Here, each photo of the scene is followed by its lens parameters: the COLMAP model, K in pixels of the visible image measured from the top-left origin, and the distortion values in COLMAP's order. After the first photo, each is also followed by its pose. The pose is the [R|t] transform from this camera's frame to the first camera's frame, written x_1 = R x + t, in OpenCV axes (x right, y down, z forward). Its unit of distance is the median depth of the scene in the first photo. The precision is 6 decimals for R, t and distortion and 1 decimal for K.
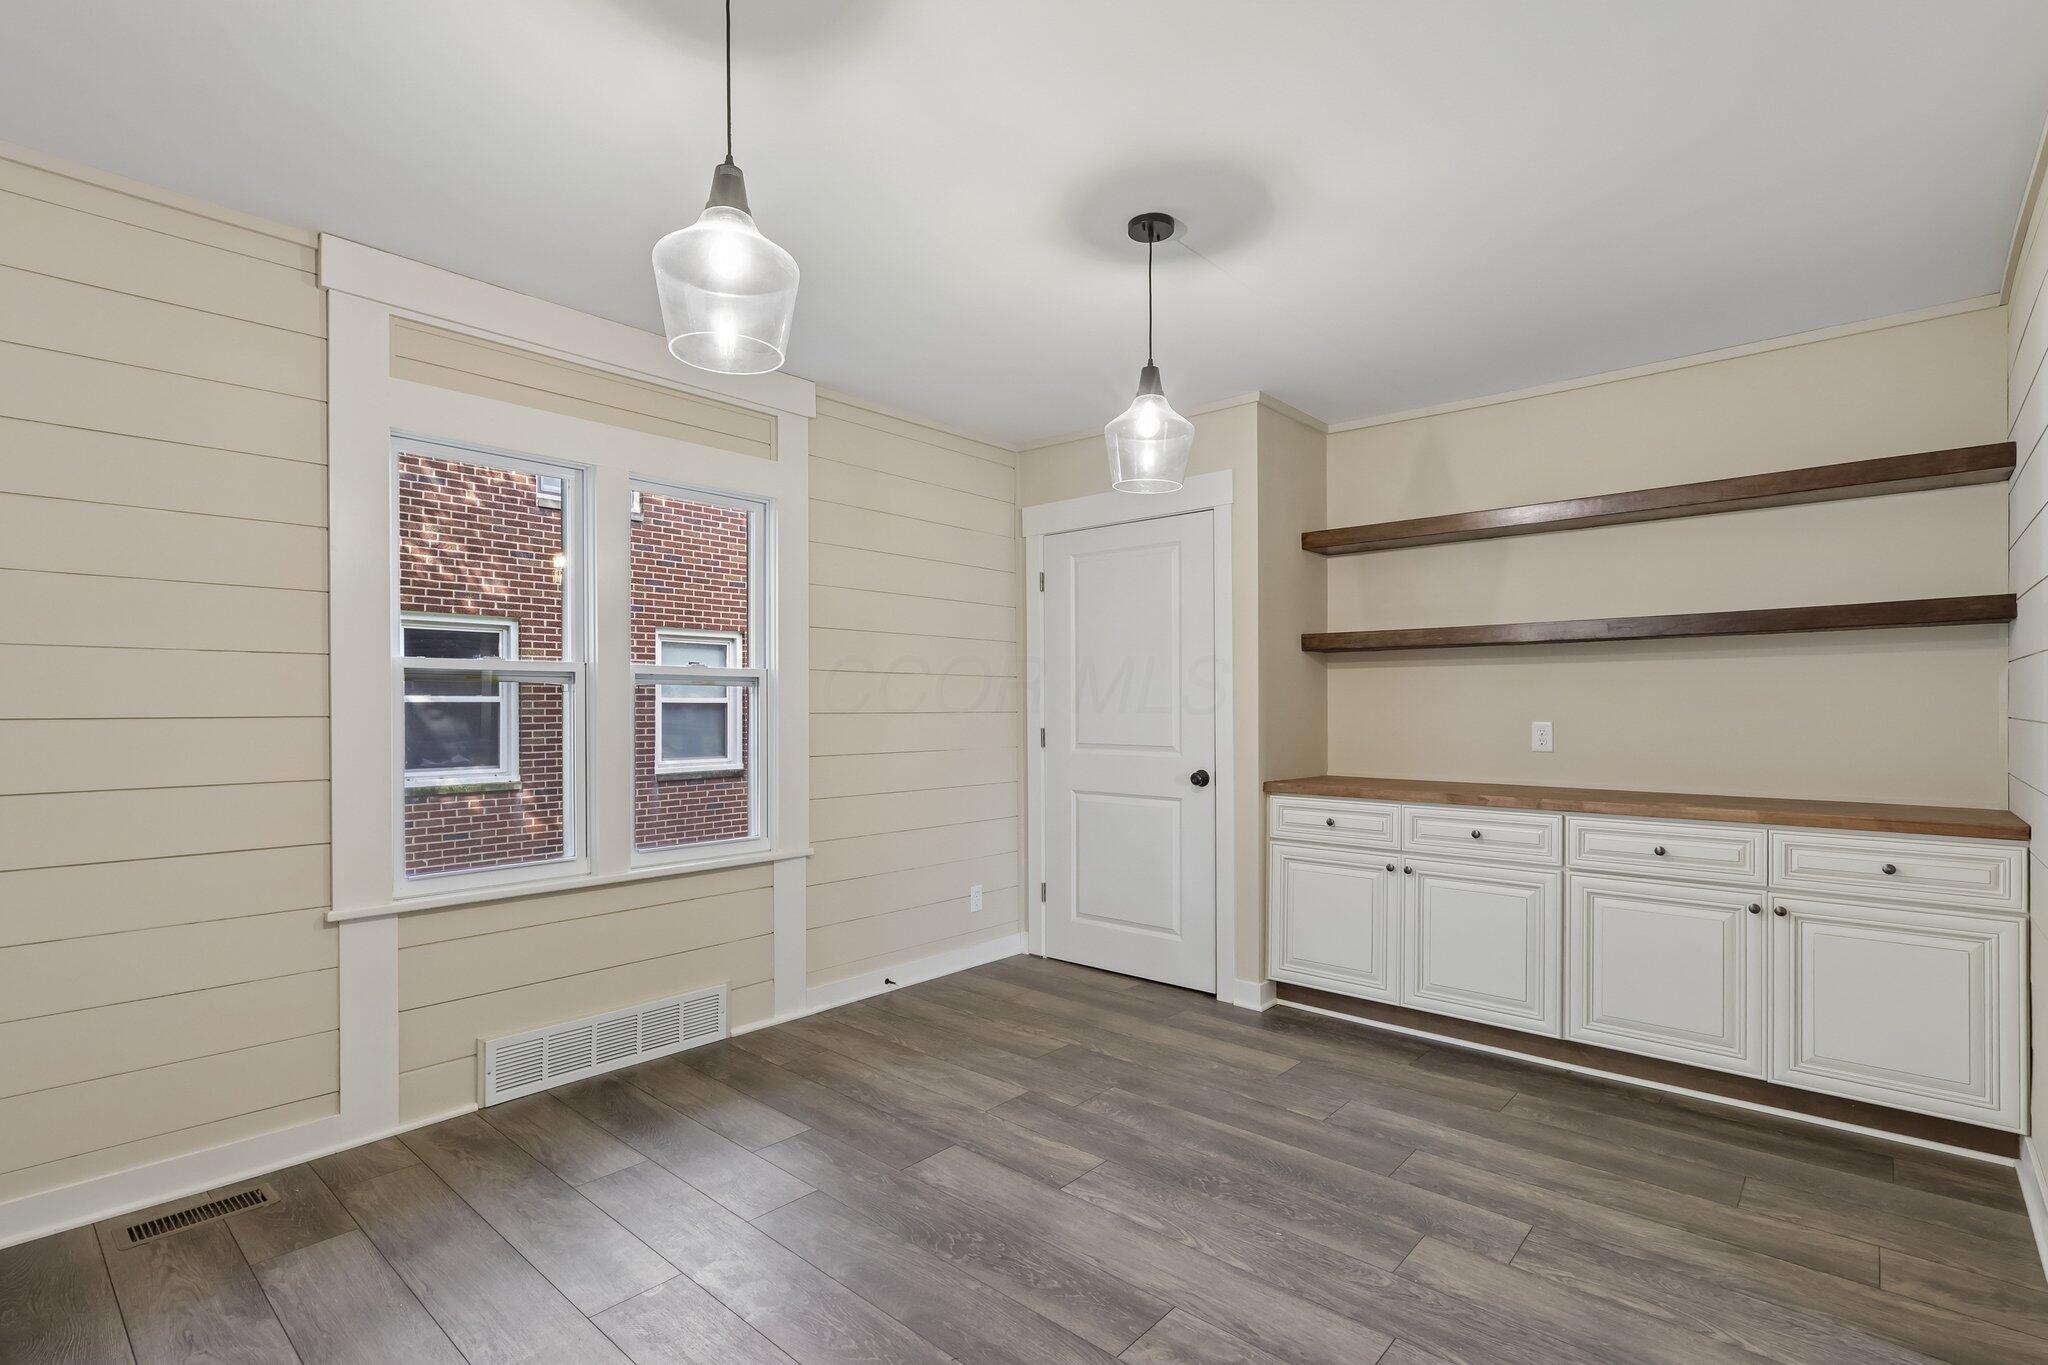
lens RADIAL K [[951.5, 0, 1022.5], [0, 951.5, 709.0], [0, 0, 1]] dist [-0.005329, 0.002824]
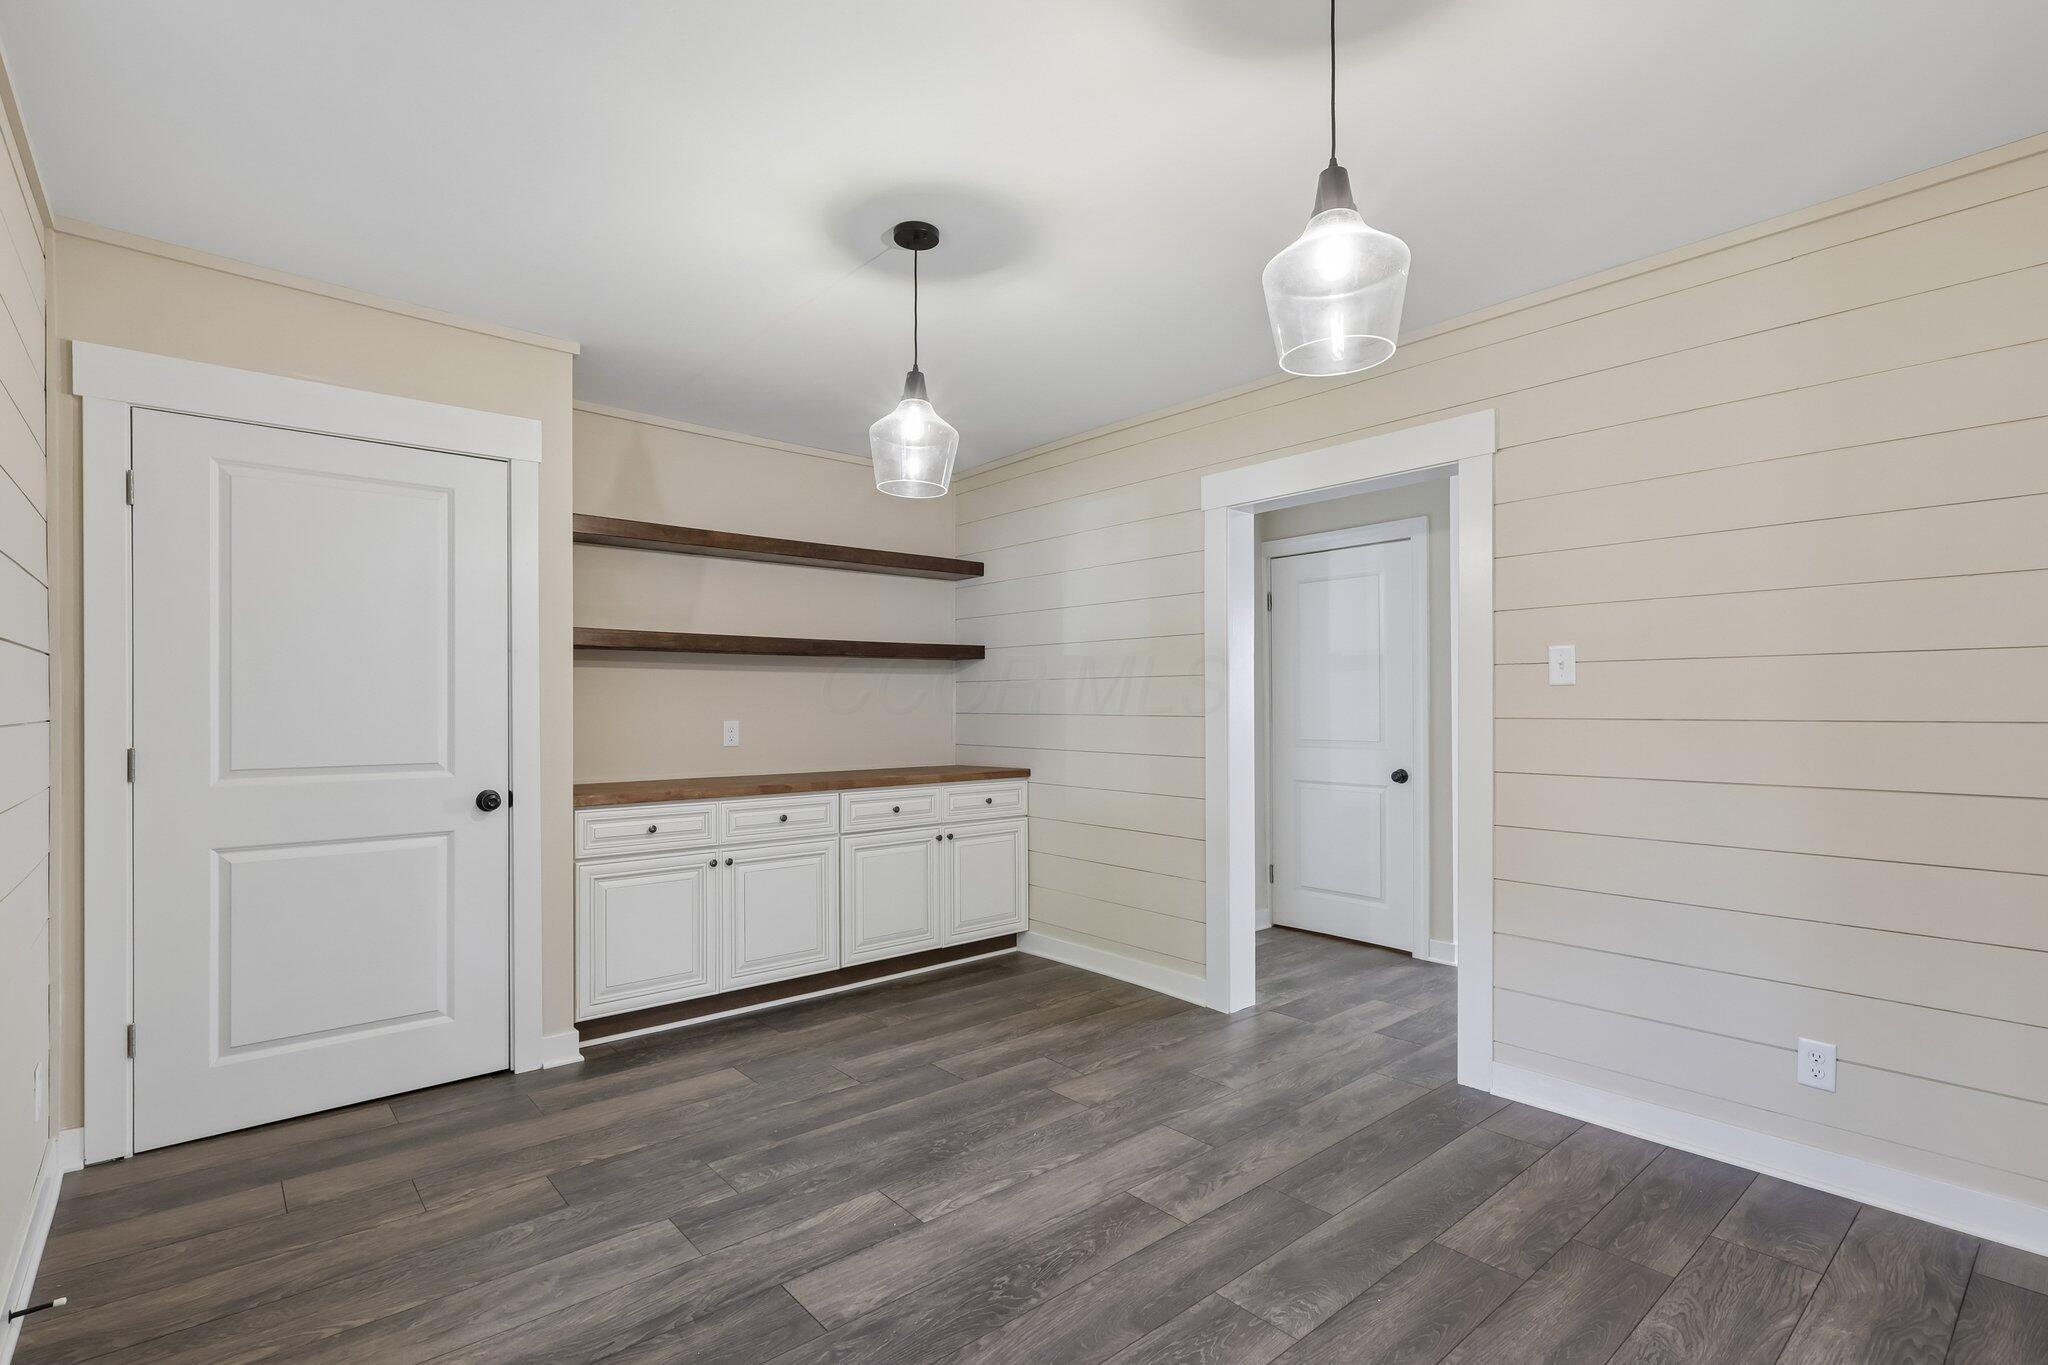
lens RADIAL K [[951.5, 0, 1012.6], [0, 951.5, 705.7], [0, 0, 1]] dist [-0.005329, 0.002824]
pose [[0.143769, 0.000738, 0.989611, -0.704109], [0.005919, 0.999981, -0.001605, -0.001563], [-0.989594, 0.006088, 0.143762, 0.624577]]
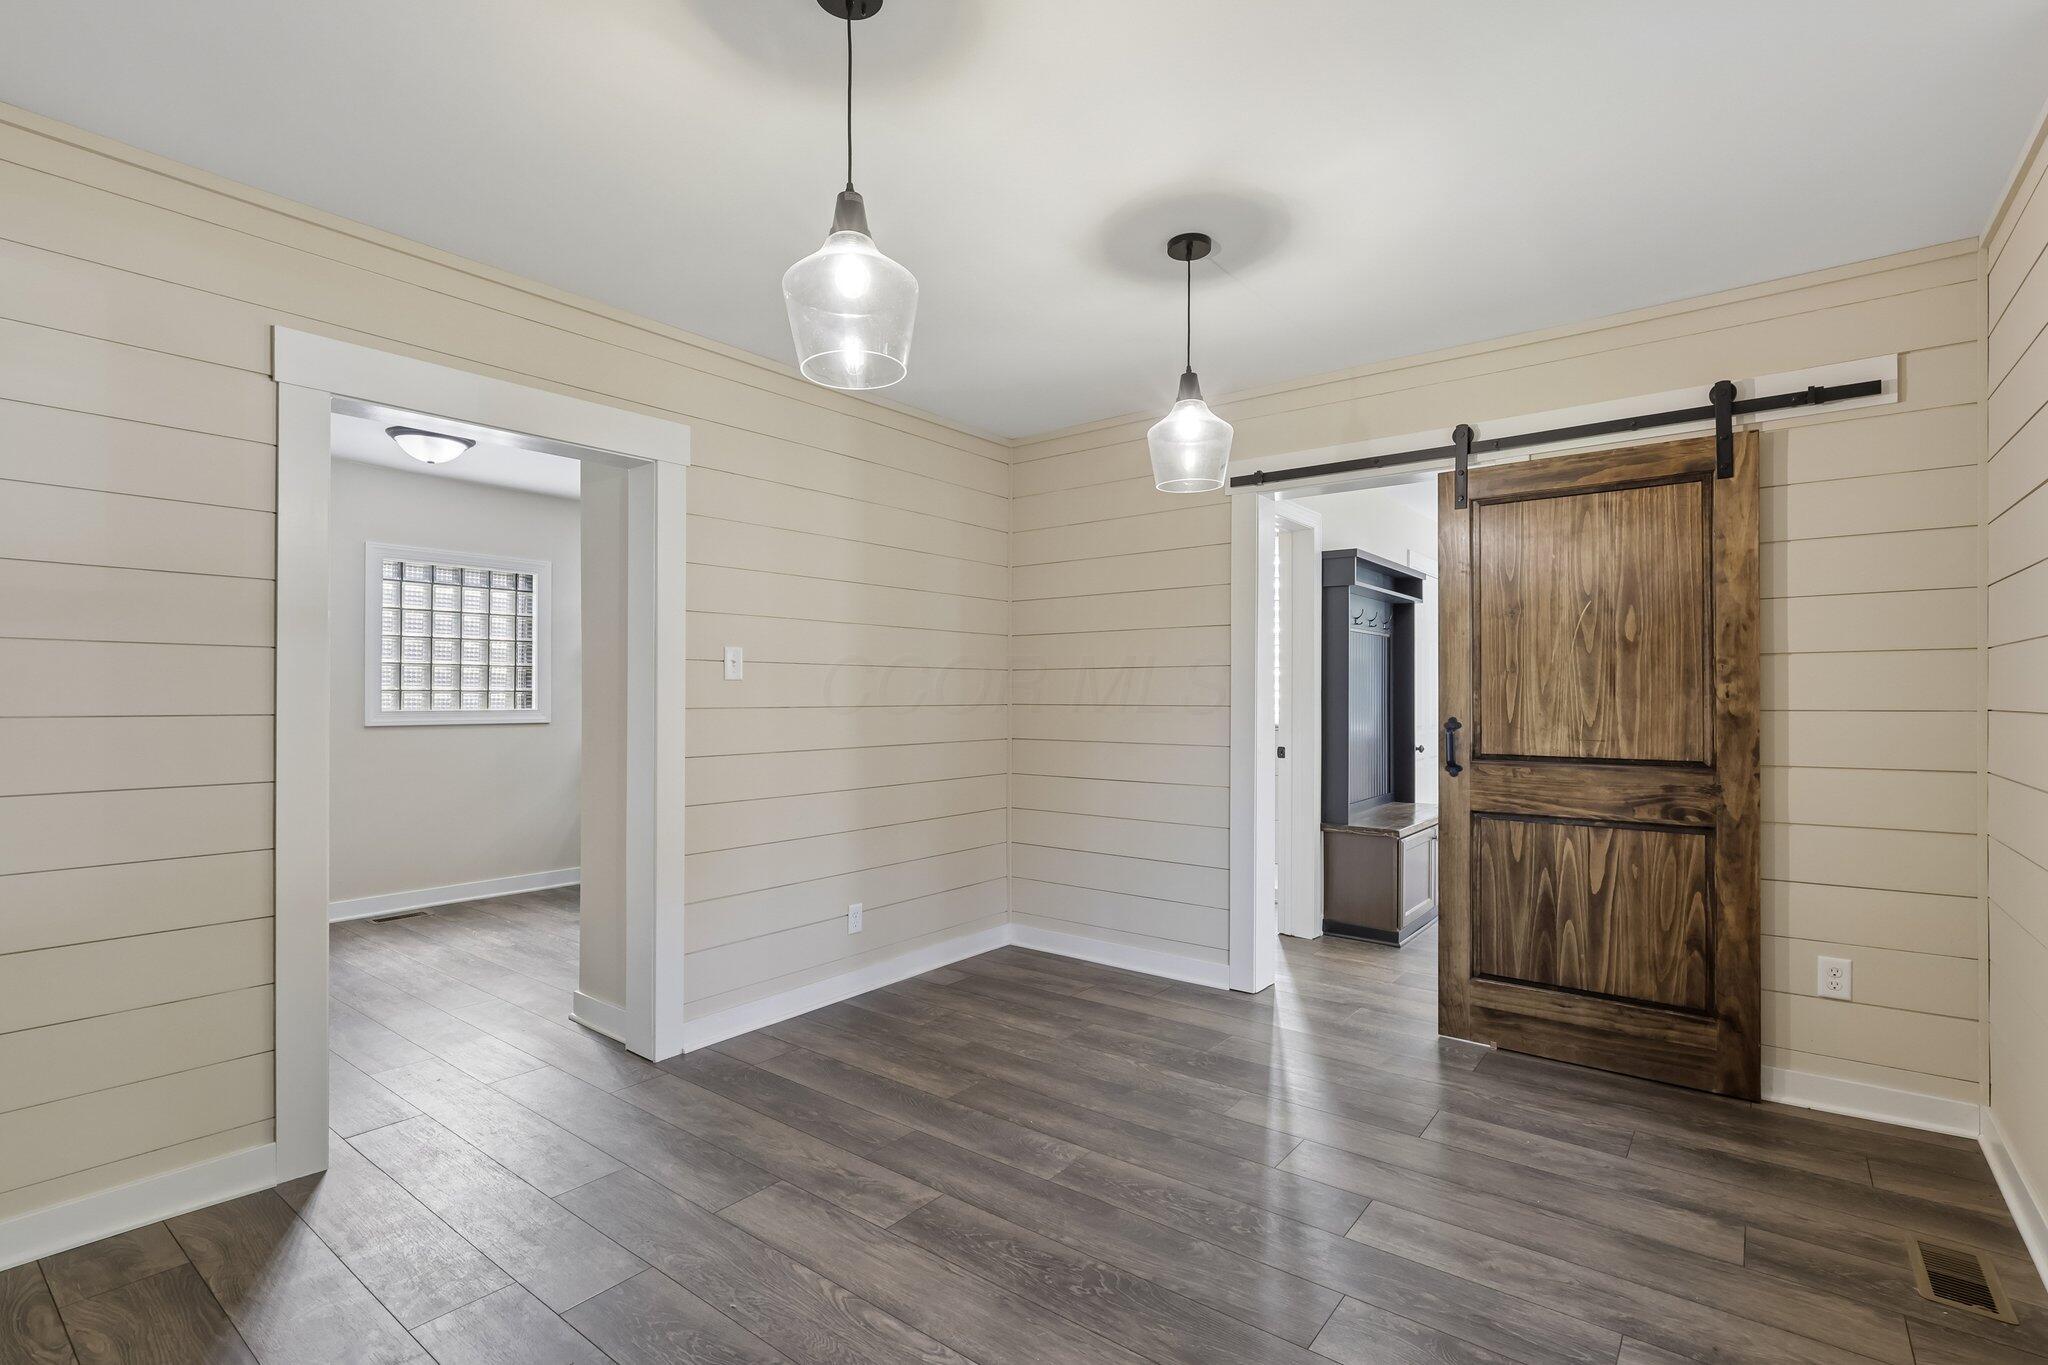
lens RADIAL K [[951.5, 0, 1019.5], [0, 951.5, 679.0], [0, 0, 1]] dist [-0.005329, 0.002824]
pose [[-0.998156, -0.004631, -0.060518, 0.046894], [-0.003793, 0.999895, -0.013956, -0.006735], [0.060576, -0.013701, -0.998070, 1.392093]]
